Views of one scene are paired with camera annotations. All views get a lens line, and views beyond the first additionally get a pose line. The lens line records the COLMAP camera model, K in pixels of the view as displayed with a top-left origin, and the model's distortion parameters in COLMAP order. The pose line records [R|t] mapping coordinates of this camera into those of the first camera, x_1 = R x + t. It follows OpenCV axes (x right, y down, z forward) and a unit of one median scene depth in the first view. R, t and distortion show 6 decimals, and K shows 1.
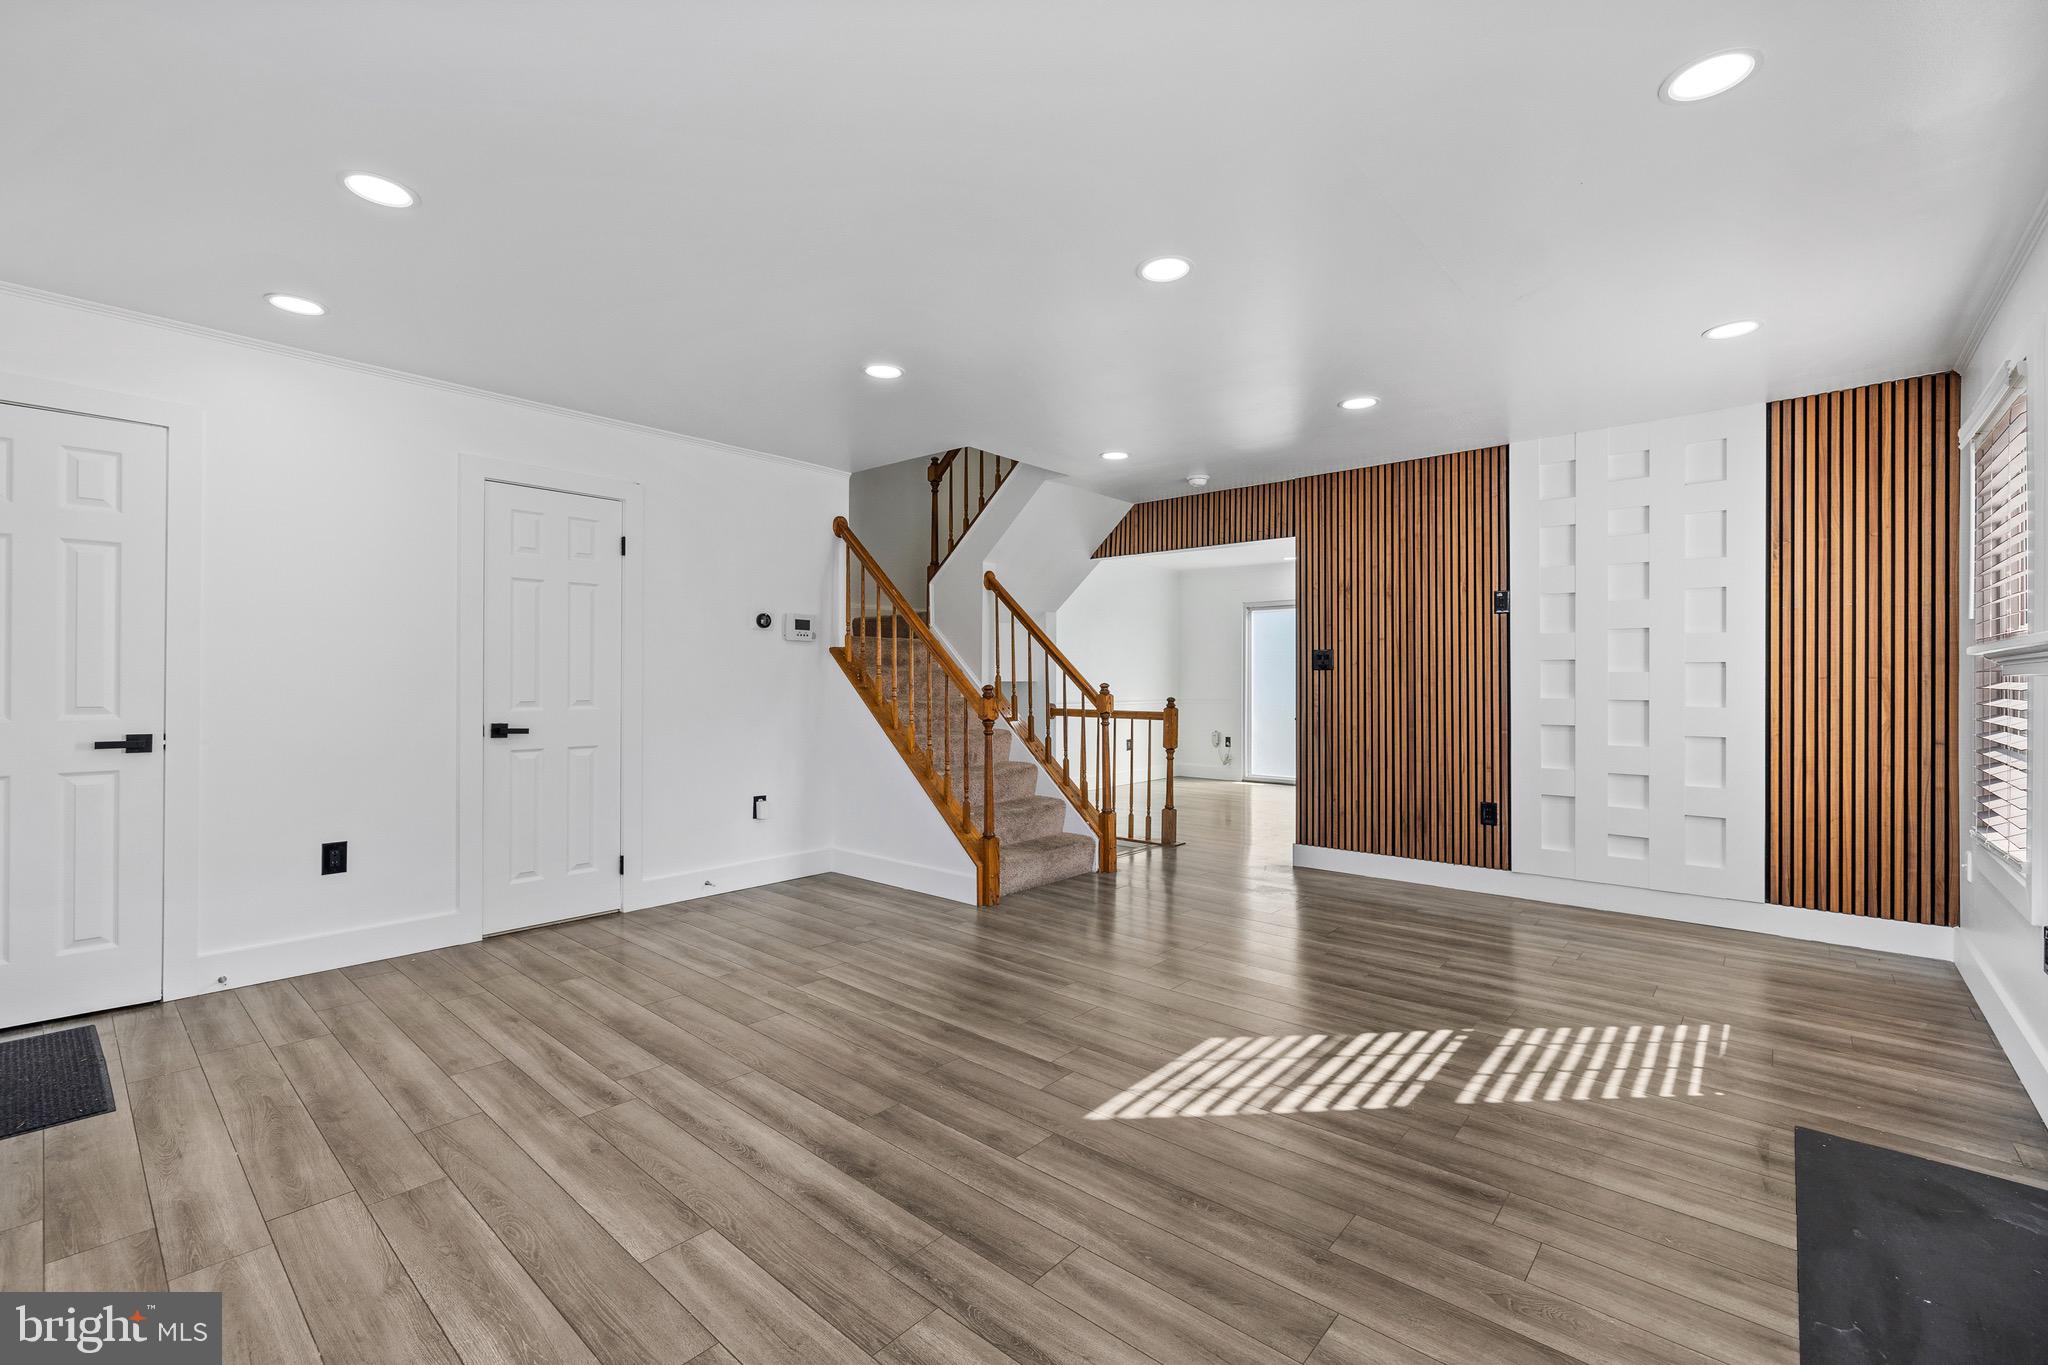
lens RADIAL K [[870.2, 0, 1020.8], [0, 870.2, 680.3], [0, 0, 1]] dist [-0.000214, 0.000003]
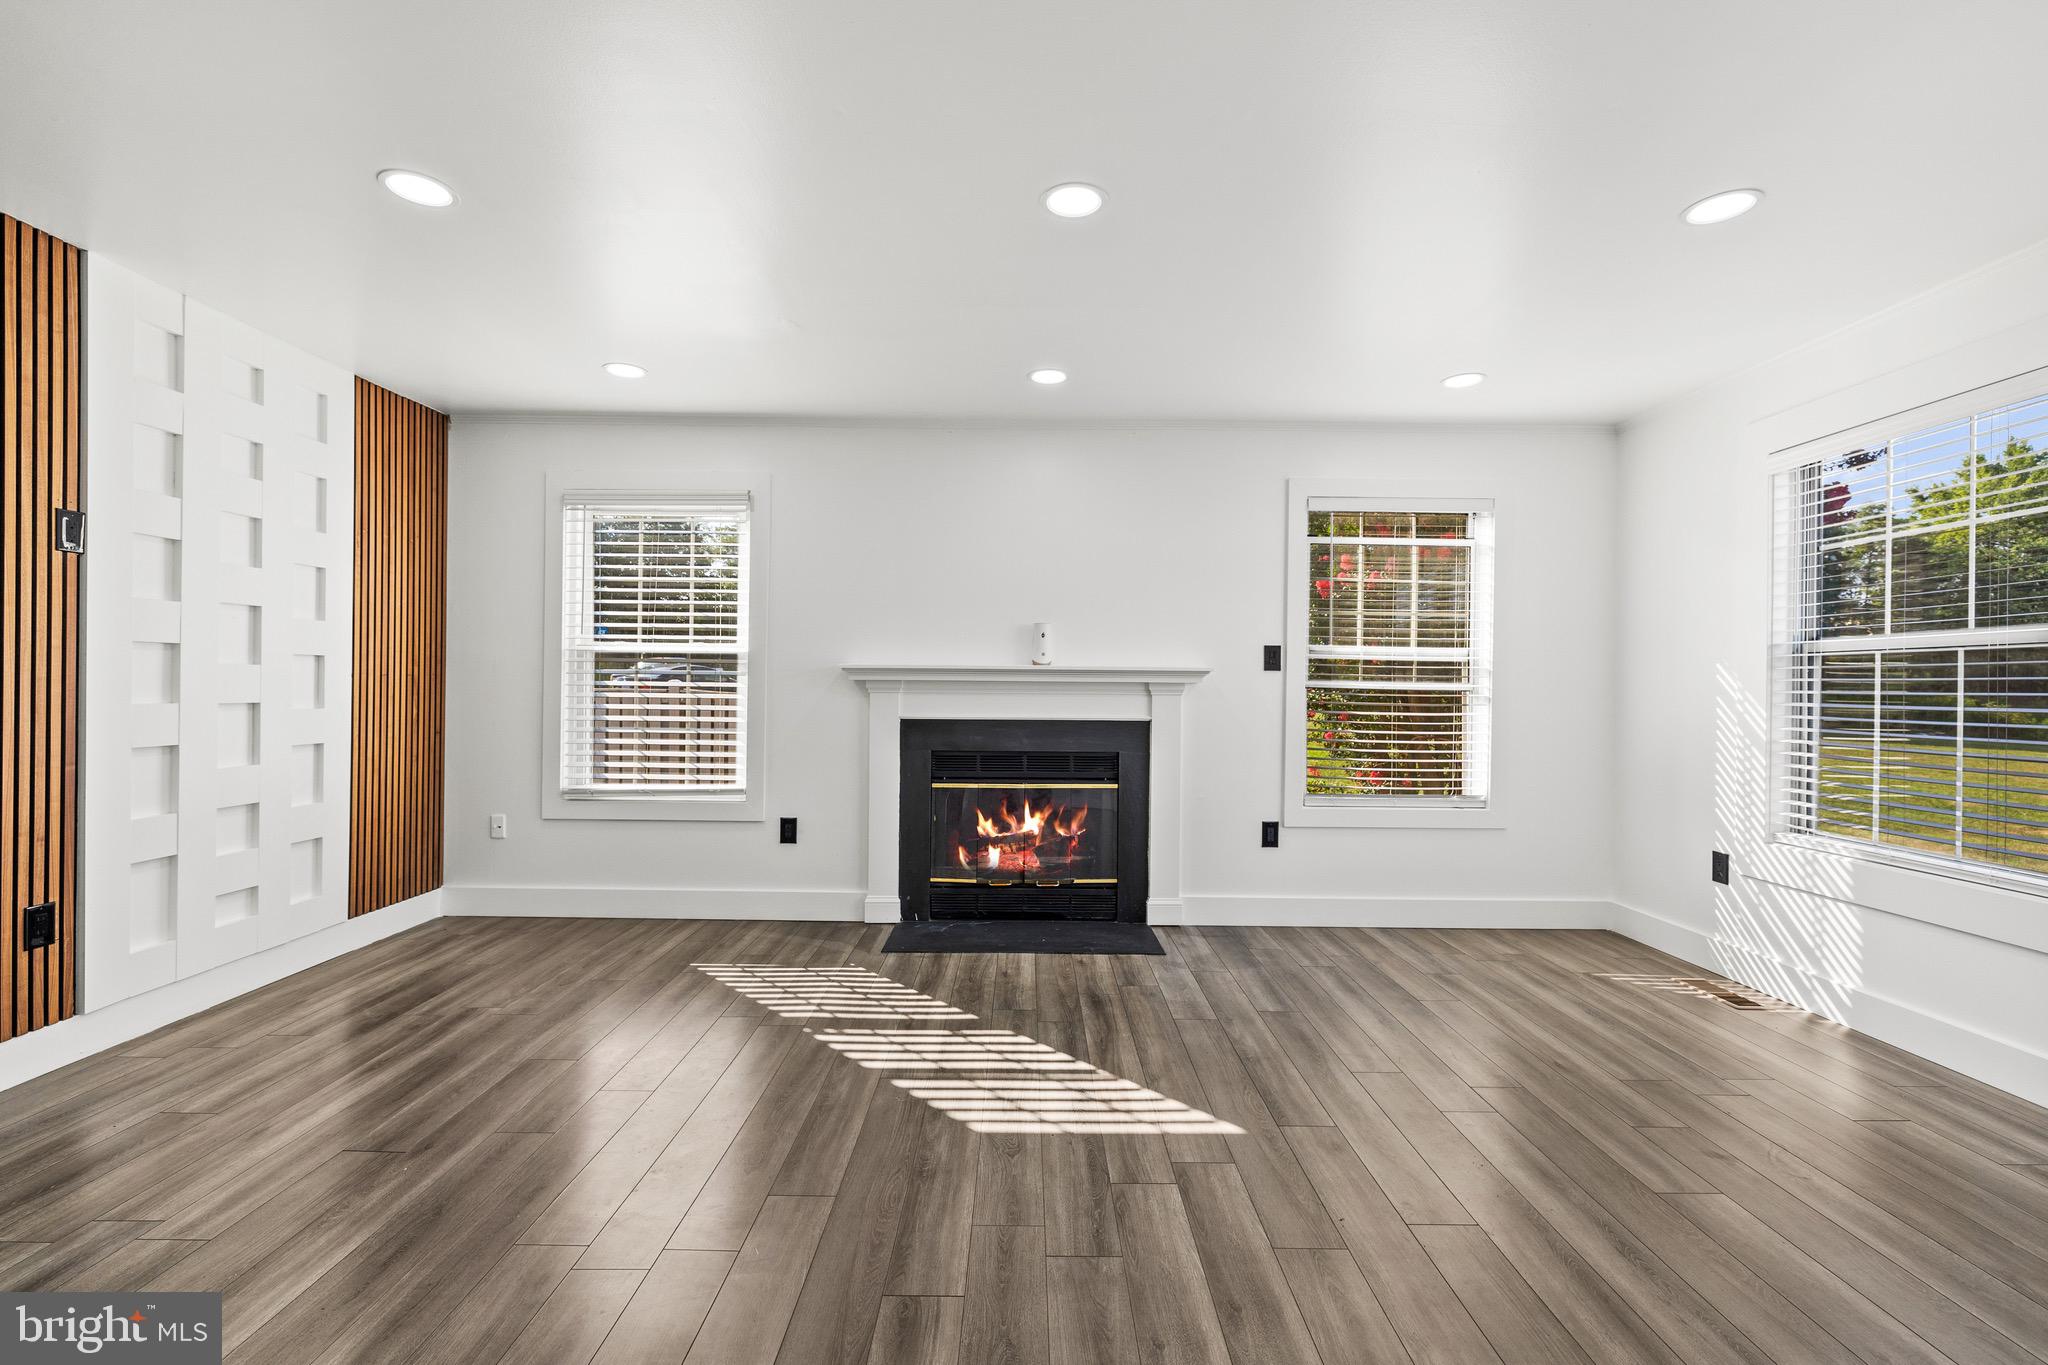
lens RADIAL K [[893.0, 0, 1001.0], [0, 893.0, 690.3], [0, 0, 1]] dist [-0.002817, -0.000435]
pose [[-0.661666, -0.010244, 0.749729, -0.313318], [-0.010563, 0.999935, 0.004340, 0.002626], [-0.749725, -0.005048, -0.661731, 1.170959]]
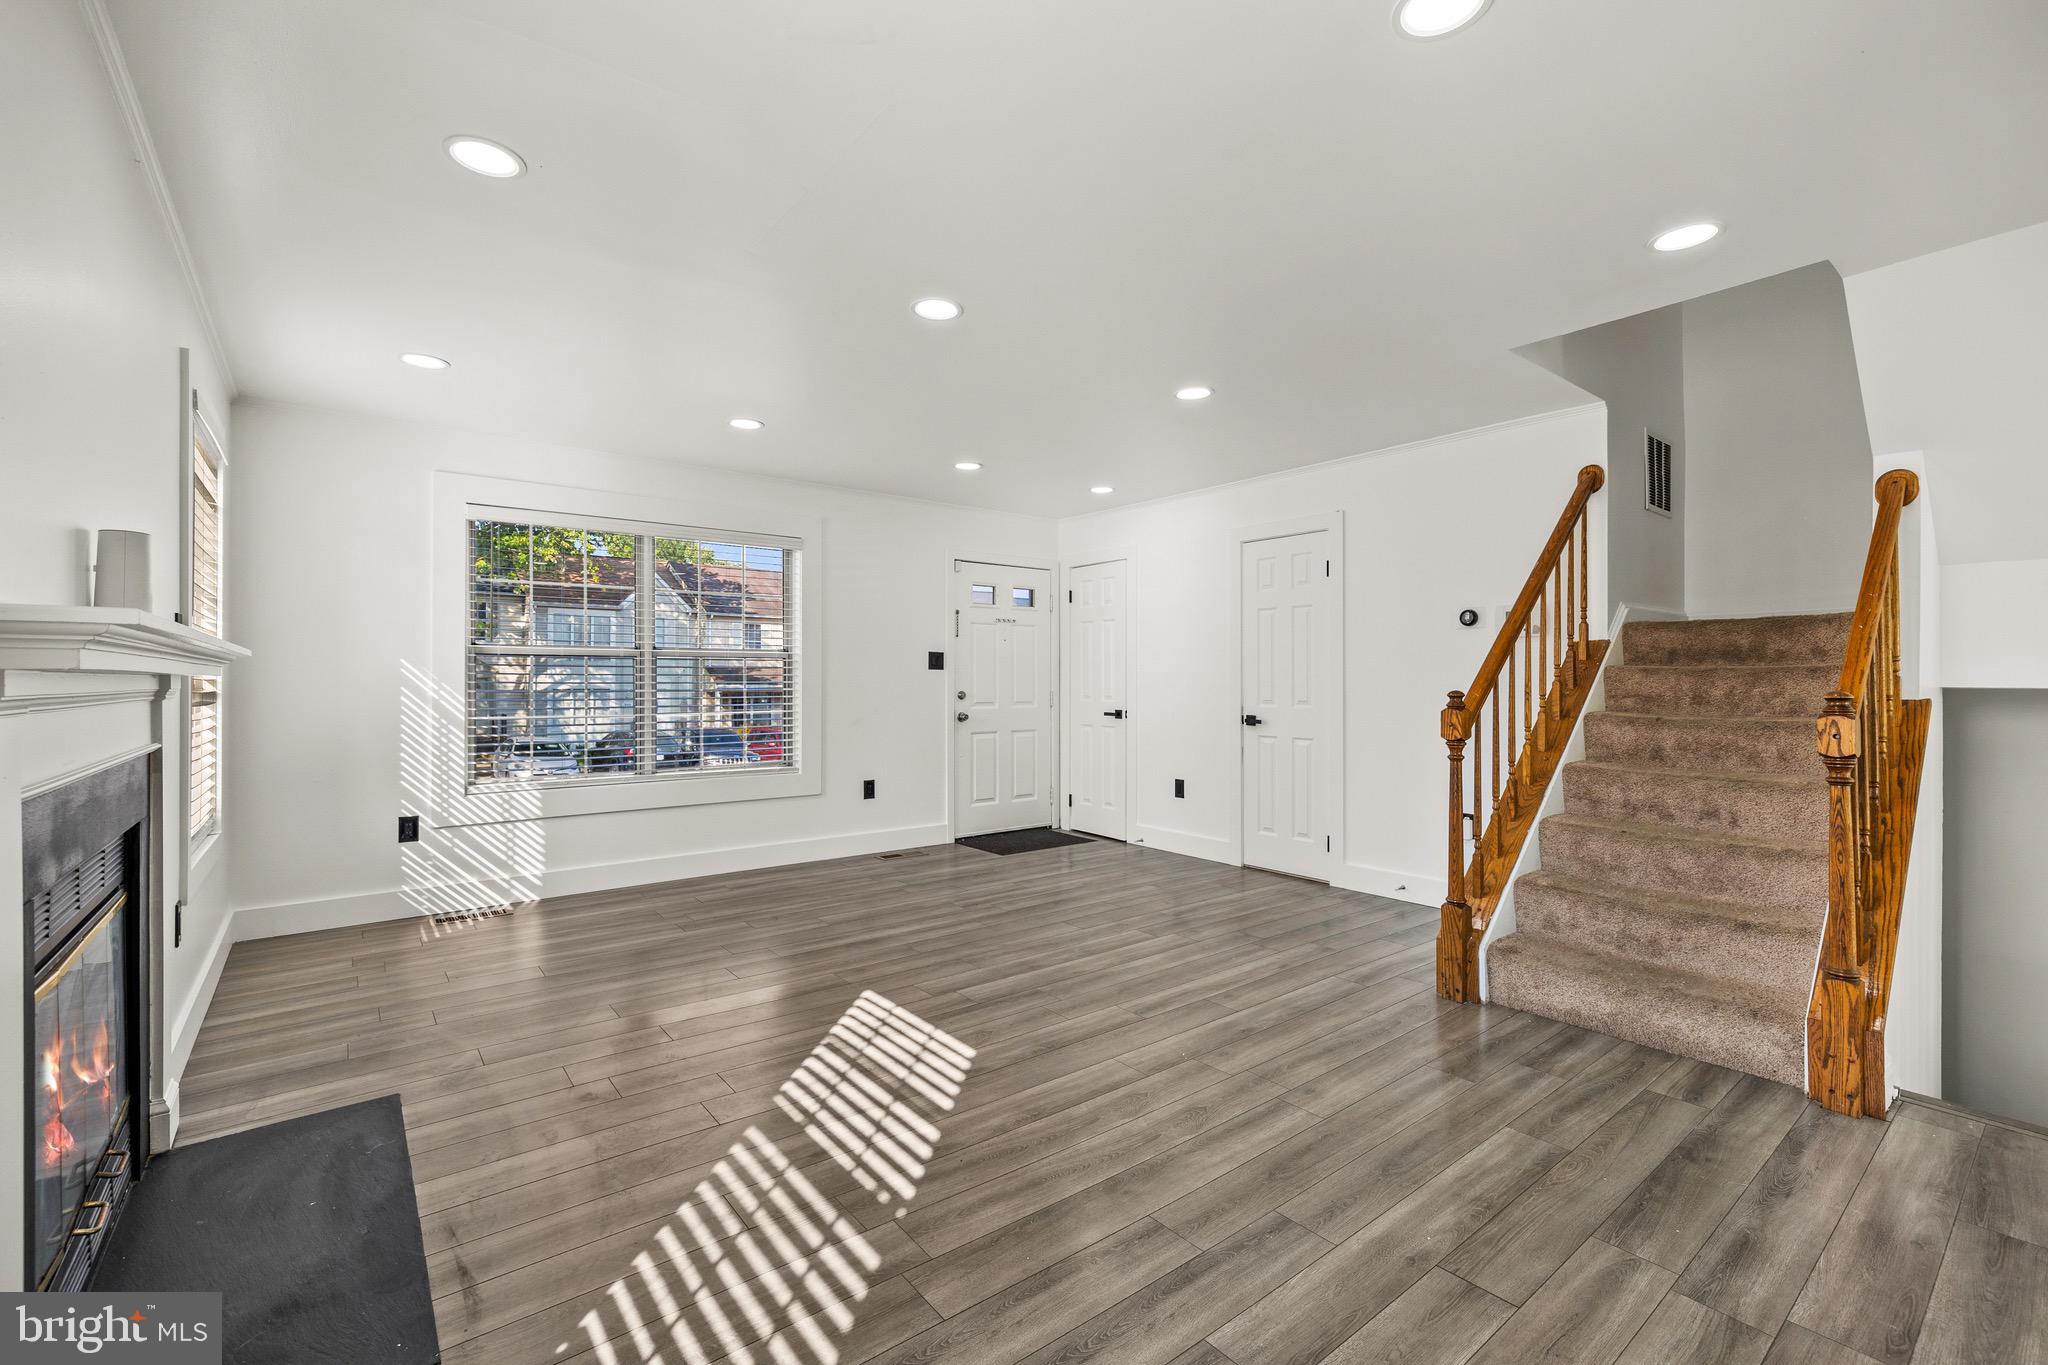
lens RADIAL K [[841.6, 0, 1024.0], [0, 841.6, 682.5], [0, 0, 1]] dist [0.041808, -0.000019]
pose [[-0.162932, 0.001784, -0.986636, 0.887488], [-0.002702, 0.999994, 0.002254, -0.007399], [0.986634, 0.003033, -0.162926, 0.927064]]
